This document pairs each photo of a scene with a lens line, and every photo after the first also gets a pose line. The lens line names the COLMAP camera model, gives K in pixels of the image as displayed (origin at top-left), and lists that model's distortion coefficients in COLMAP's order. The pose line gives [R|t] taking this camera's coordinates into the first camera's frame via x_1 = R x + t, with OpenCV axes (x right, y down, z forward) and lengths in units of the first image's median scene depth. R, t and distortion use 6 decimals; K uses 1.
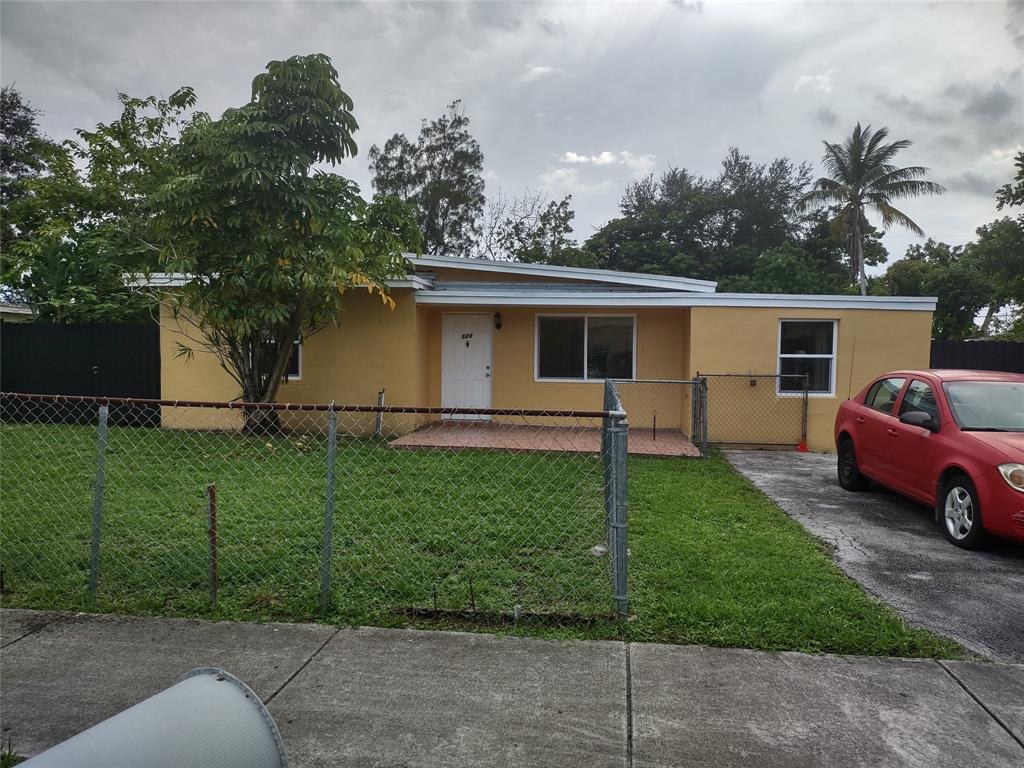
lens RADIAL K [[778.1, 0, 512.0], [0, 778.1, 384.0], [0, 0, 1]] dist [0.083401, -0.121077]
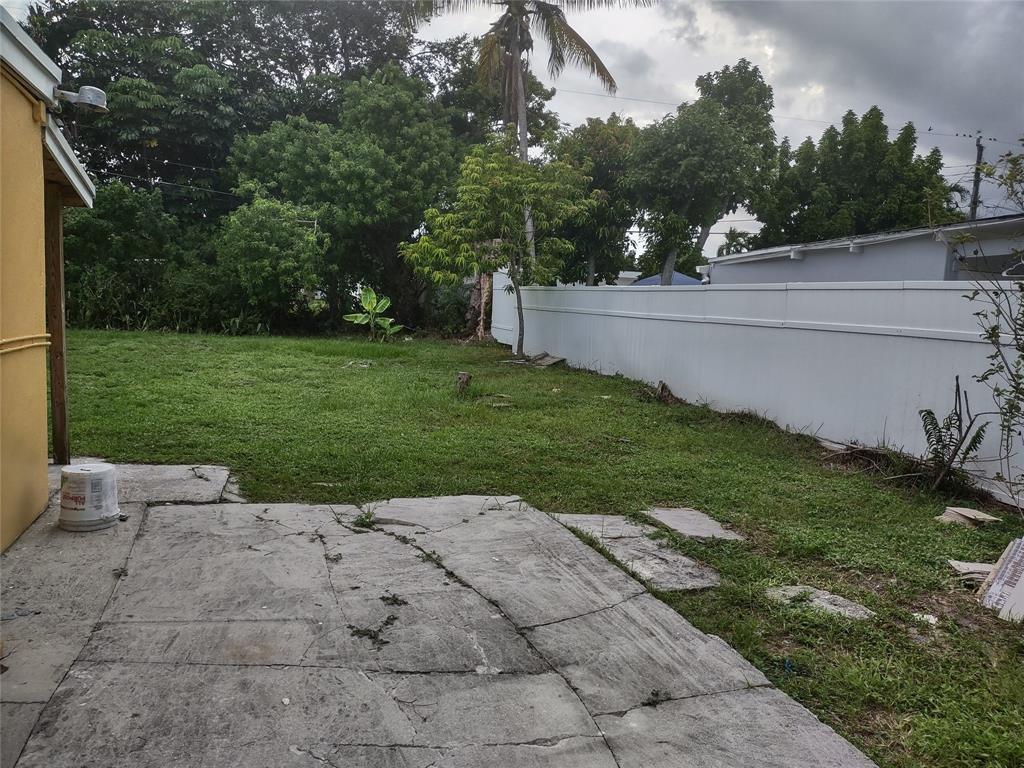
lens RADIAL K [[778.1, 0, 512.0], [0, 778.1, 384.0], [0, 0, 1]] dist [0.083401, -0.121077]
pose [[0.912255, -0.014903, 0.409352, 0.225620], [-0.020789, 0.996366, 0.082602, -0.010393], [-0.409095, -0.083864, 0.908630, 0.530589]]
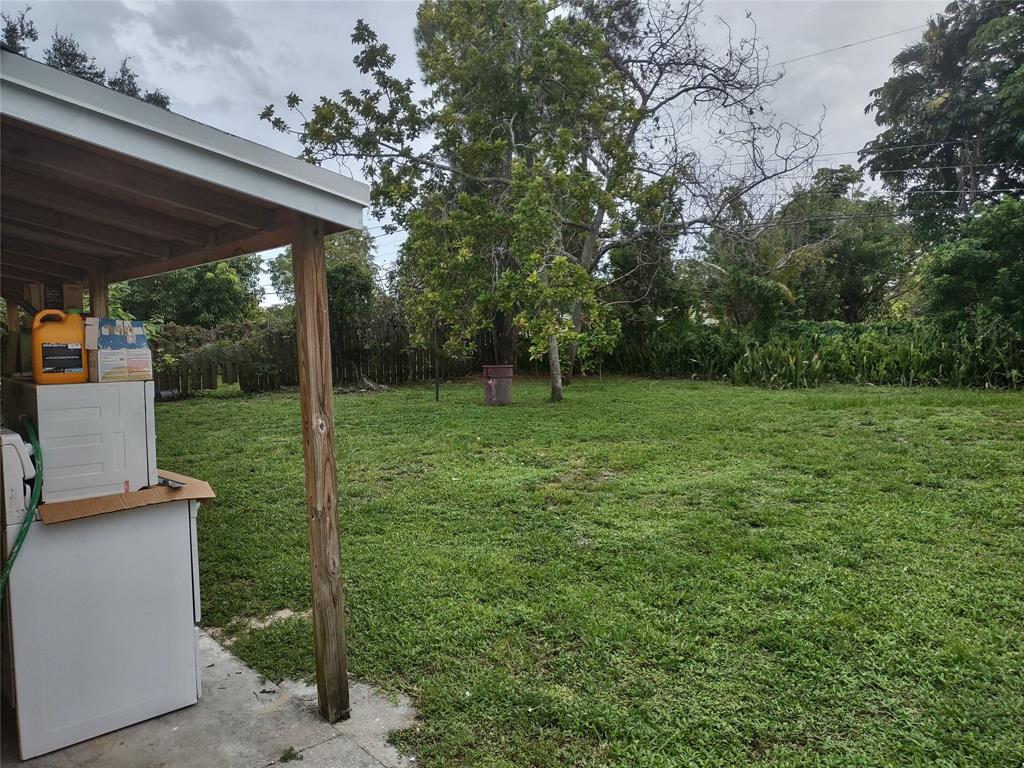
lens RADIAL K [[759.0, 0, 513.1], [0, 759.0, 391.5], [0, 0, 1]] dist [0.082039, -0.108145]
pose [[0.752693, 0.016315, -0.658170, 0.277674], [0.015360, 0.998986, 0.042329, -0.017347], [0.658193, -0.041970, 0.751679, 0.666681]]
